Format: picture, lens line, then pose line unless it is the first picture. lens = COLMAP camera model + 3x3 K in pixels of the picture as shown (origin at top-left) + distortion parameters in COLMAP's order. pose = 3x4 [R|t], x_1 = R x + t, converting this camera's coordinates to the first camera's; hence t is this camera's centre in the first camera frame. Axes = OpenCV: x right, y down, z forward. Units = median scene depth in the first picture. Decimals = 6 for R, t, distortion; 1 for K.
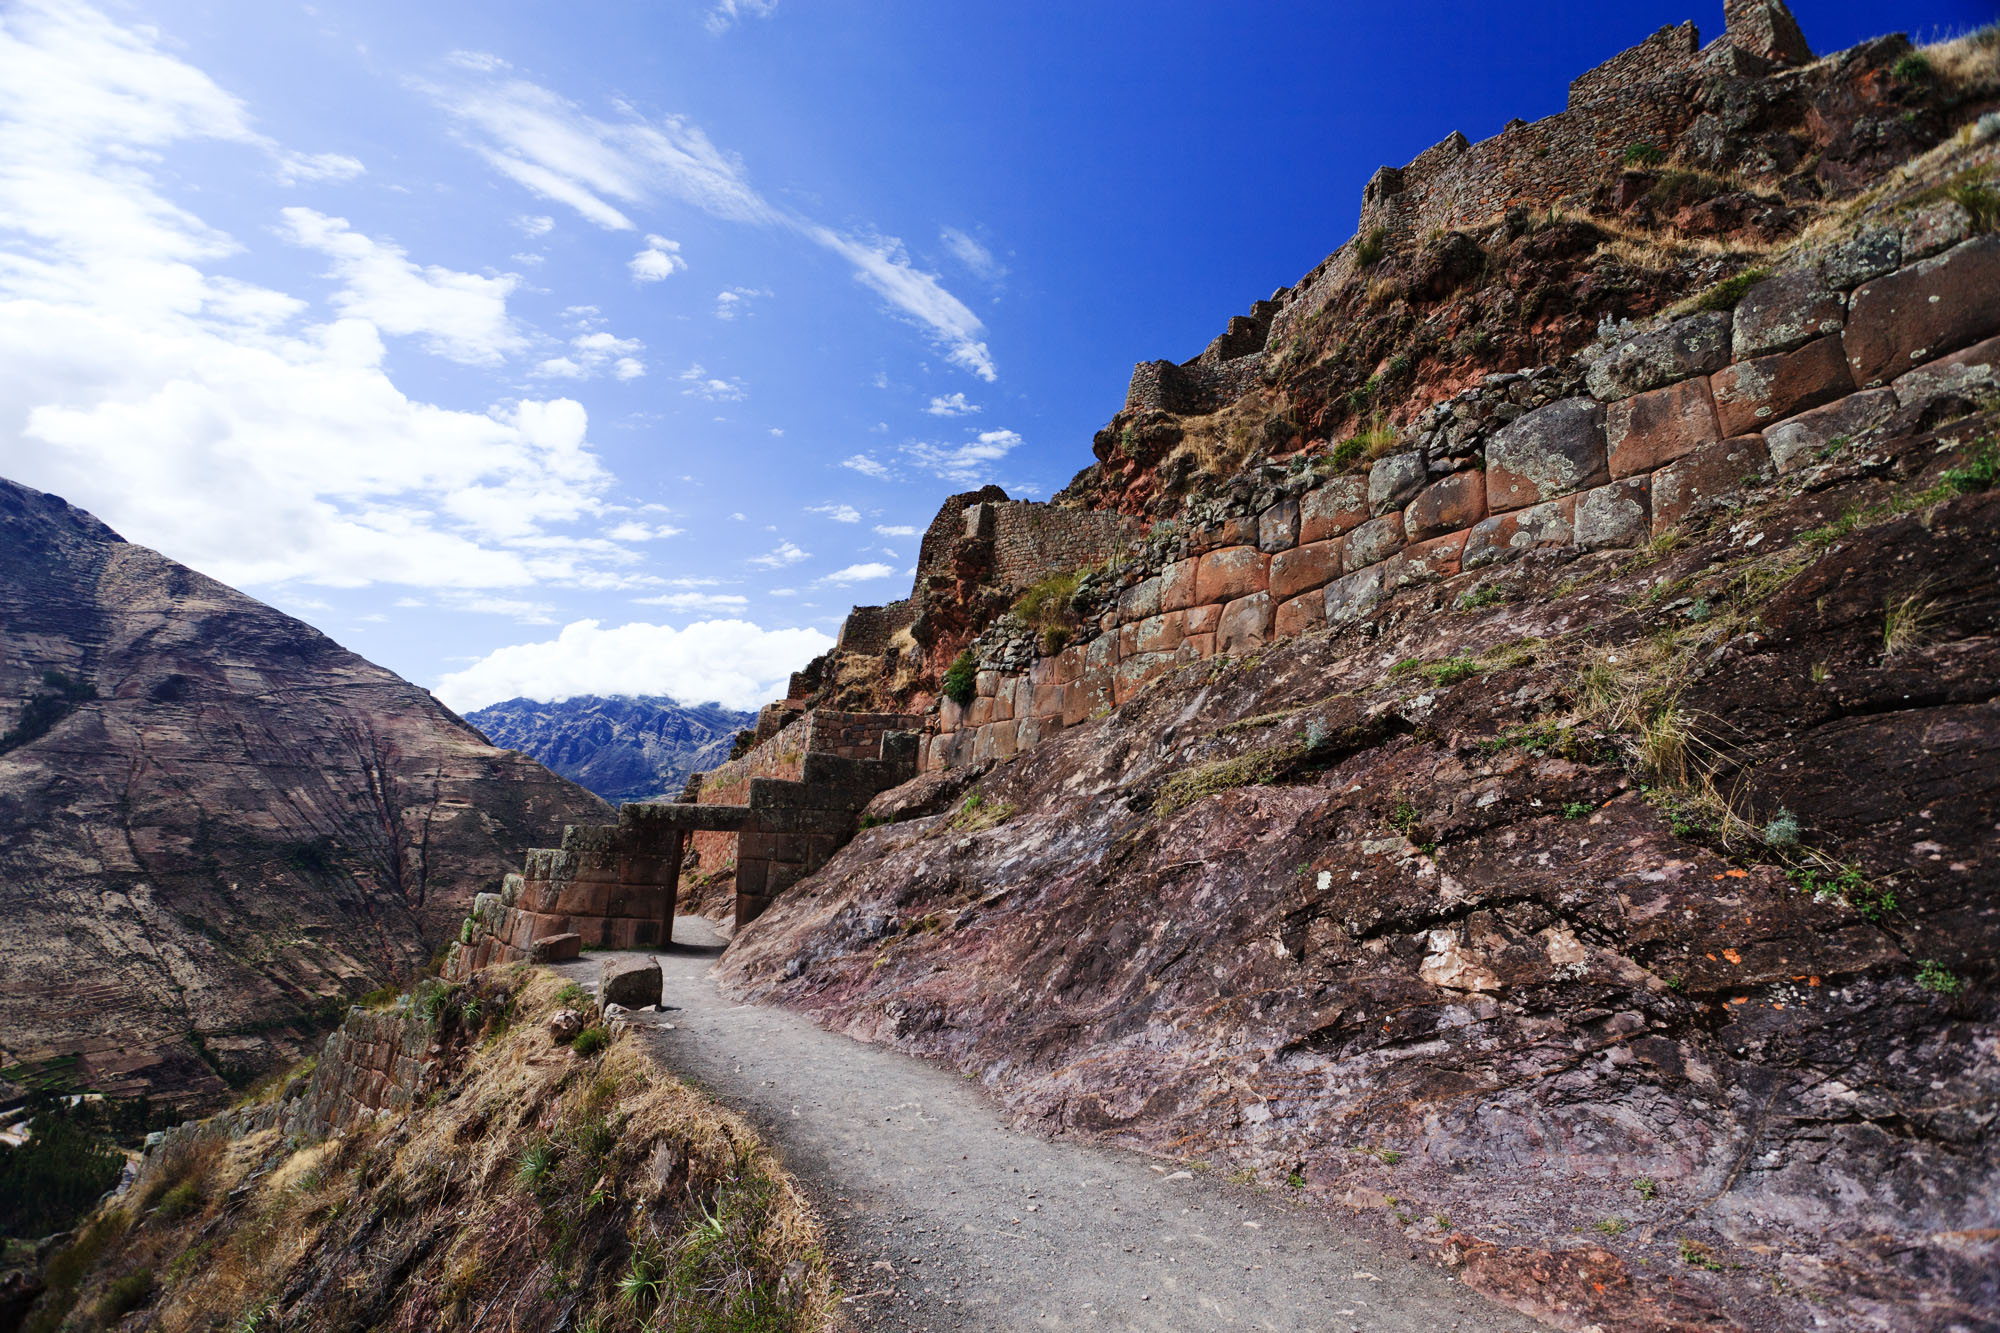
lens RADIAL K [[942.1, 0, 999.9], [0, 942.1, 671.5], [0, 0, 1]] dist [0.004334, 0.000978]
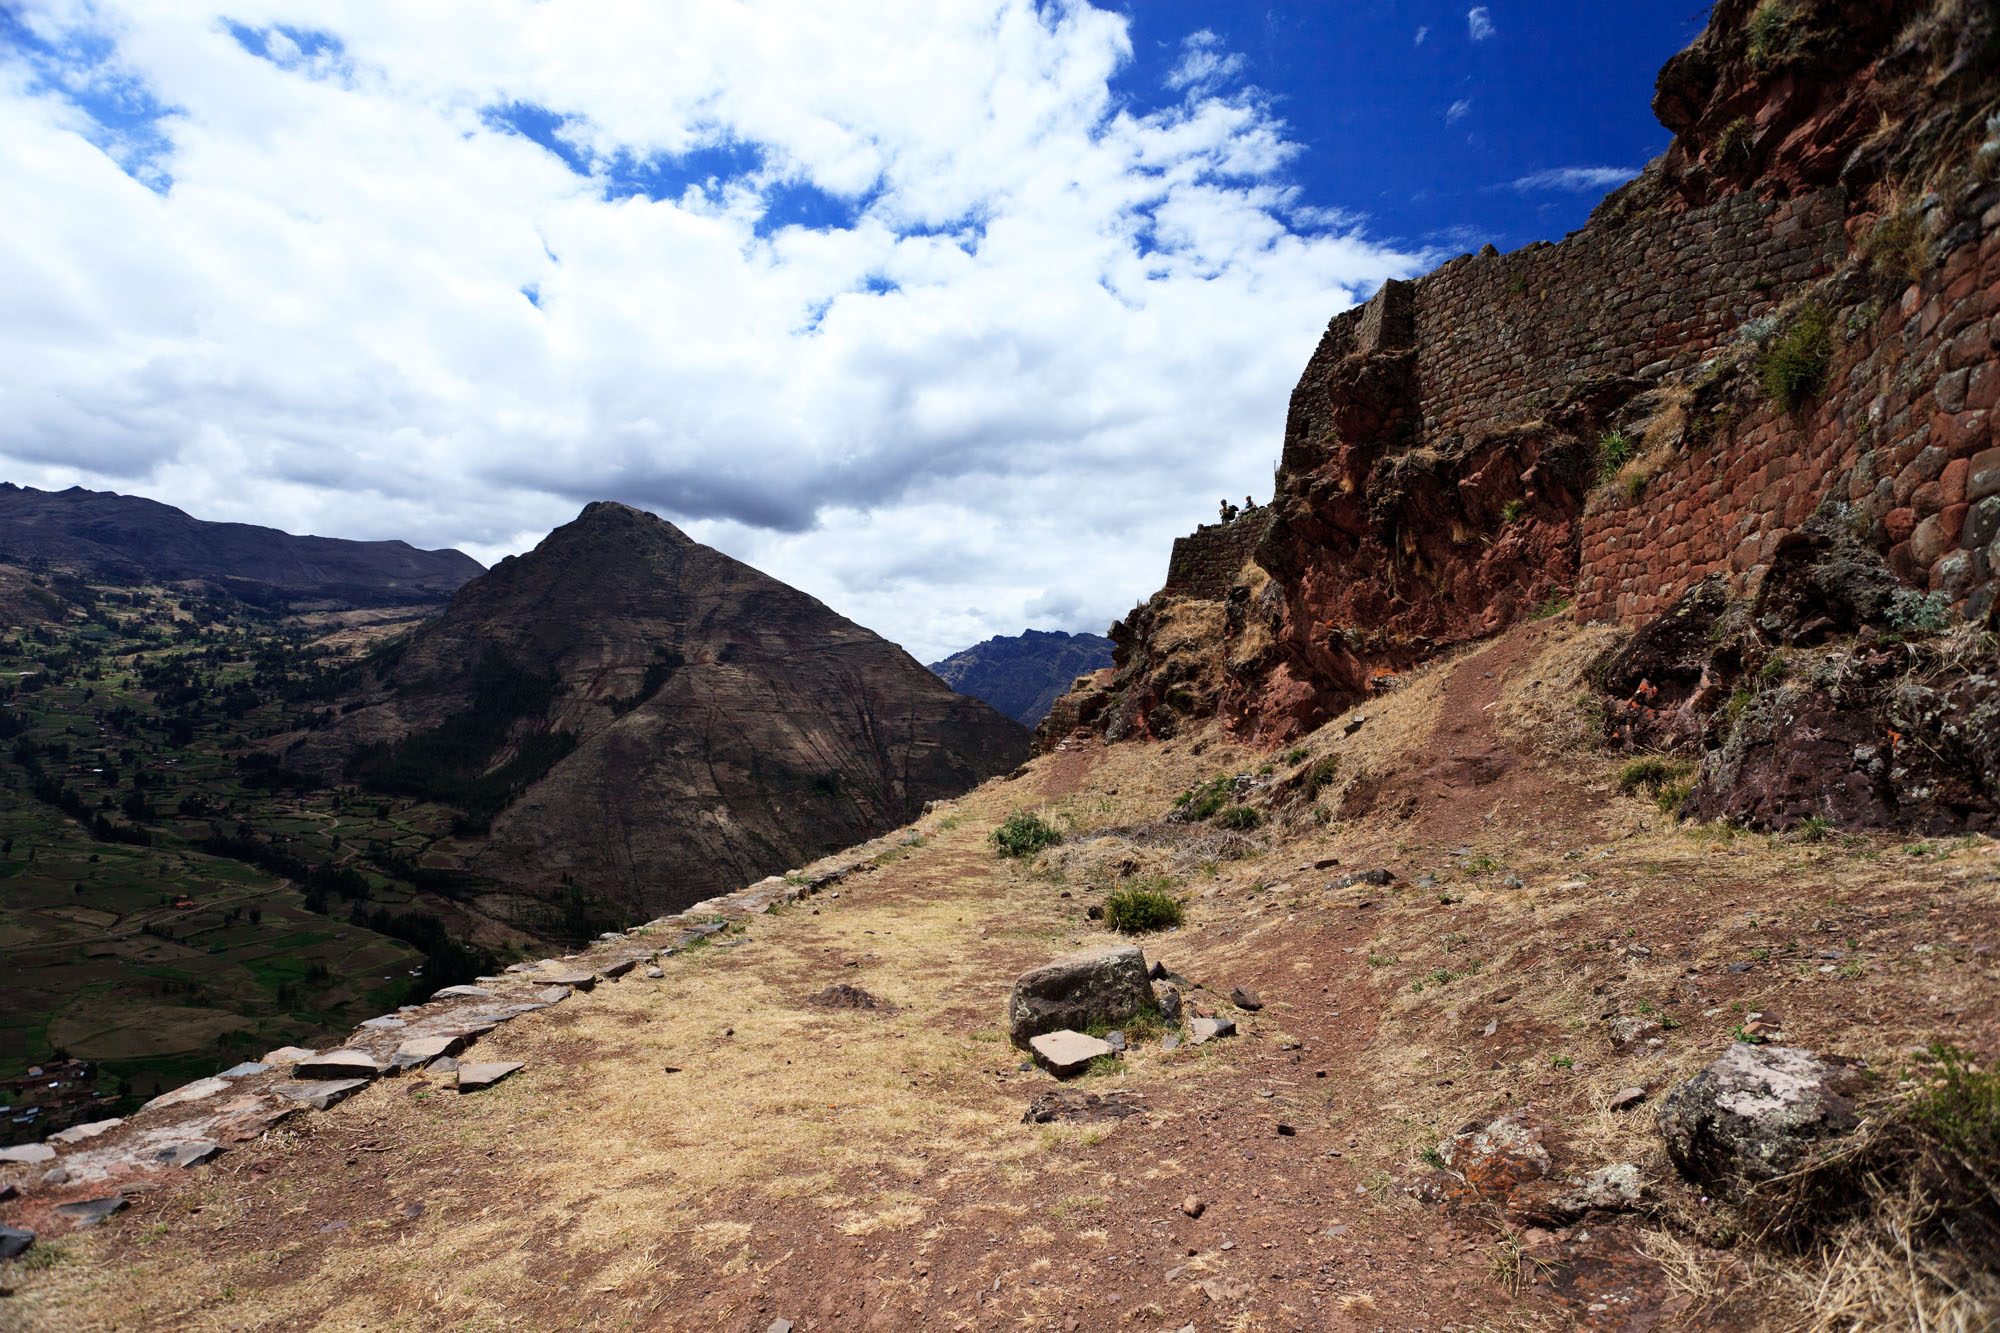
lens RADIAL K [[942.1, 0, 990.9], [0, 942.1, 675.1], [0, 0, 1]] dist [0.004334, 0.000978]
pose [[0.898623, -0.036262, -0.437221, 0.002503], [0.066936, 0.996243, 0.054948, -0.012124], [0.433585, -0.078643, 0.897674, 0.375656]]
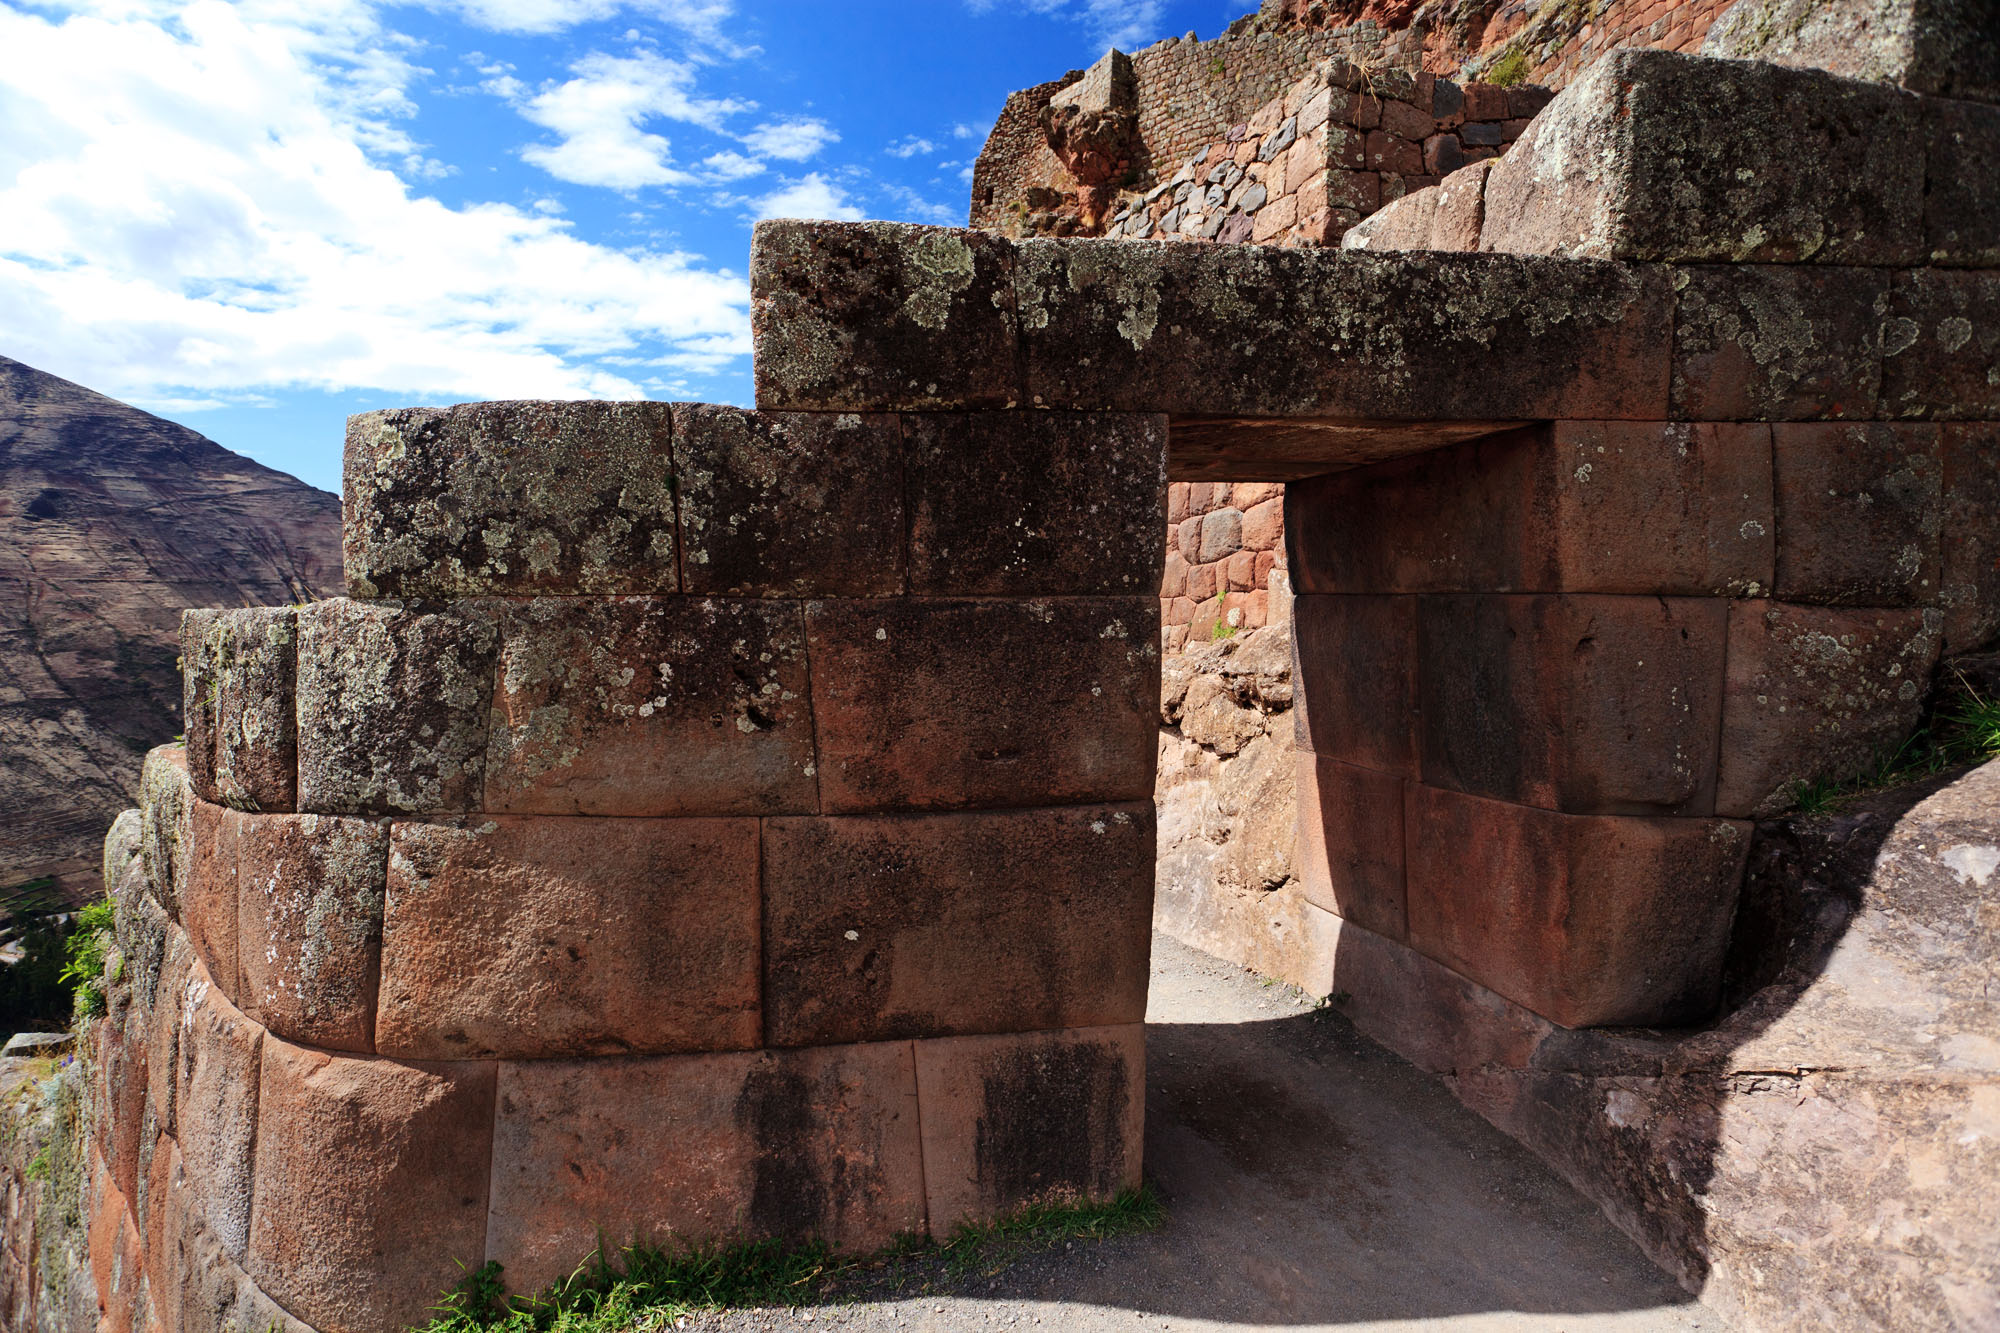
lens RADIAL K [[942.1, 0, 1003.3], [0, 942.1, 681.3], [0, 0, 1]] dist [0.004334, 0.000978]
pose [[0.997197, -0.055330, 0.050363, -0.118328], [0.041602, 0.969528, 0.241423, 0.053774], [-0.062186, -0.238651, 0.969112, 0.268450]]
